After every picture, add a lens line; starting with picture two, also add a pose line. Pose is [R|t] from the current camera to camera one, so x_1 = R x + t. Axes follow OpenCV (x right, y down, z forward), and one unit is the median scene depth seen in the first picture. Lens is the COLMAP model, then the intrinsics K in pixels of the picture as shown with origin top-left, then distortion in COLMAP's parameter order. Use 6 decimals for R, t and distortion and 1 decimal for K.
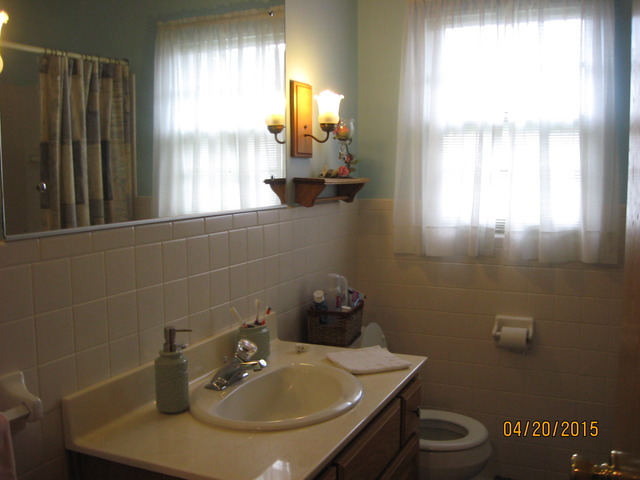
lens RADIAL K [[657.7, 0, 317.4], [0, 657.7, 241.8], [0, 0, 1]] dist [-0.109842, 0.000000]
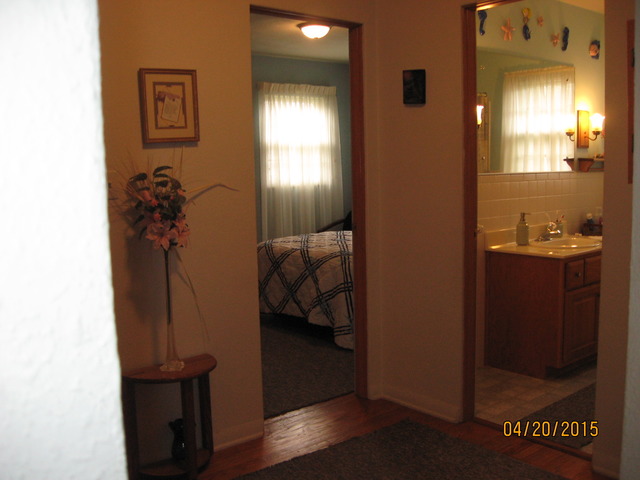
lens RADIAL K [[657.7, 0, 316.2], [0, 657.7, 235.2], [0, 0, 1]] dist [-0.109842, 0.000000]
pose [[0.894874, 0.033133, -0.445087, 0.117671], [-0.029954, 0.999451, 0.014177, 0.121011], [0.445313, 0.000646, 0.895375, -1.011391]]
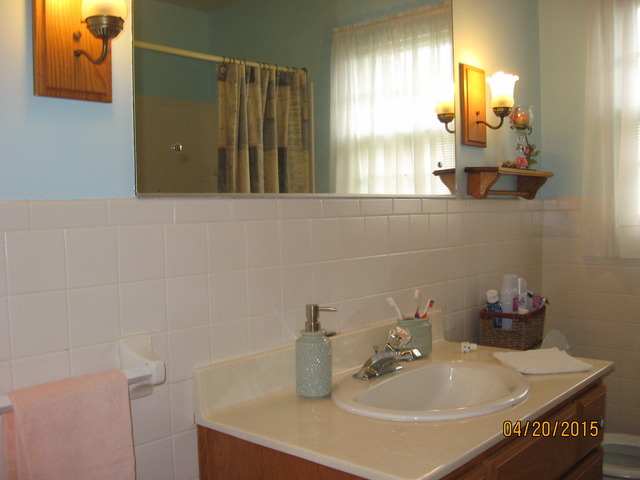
lens RADIAL K [[657.7, 0, 320.3], [0, 657.7, 238.2], [0, 0, 1]] dist [-0.109842, 0.000000]
pose [[0.956562, -0.001396, -0.291526, 0.033019], [-0.015566, 0.998318, -0.055855, 0.050112], [0.291113, 0.057967, 0.954931, 0.058092]]
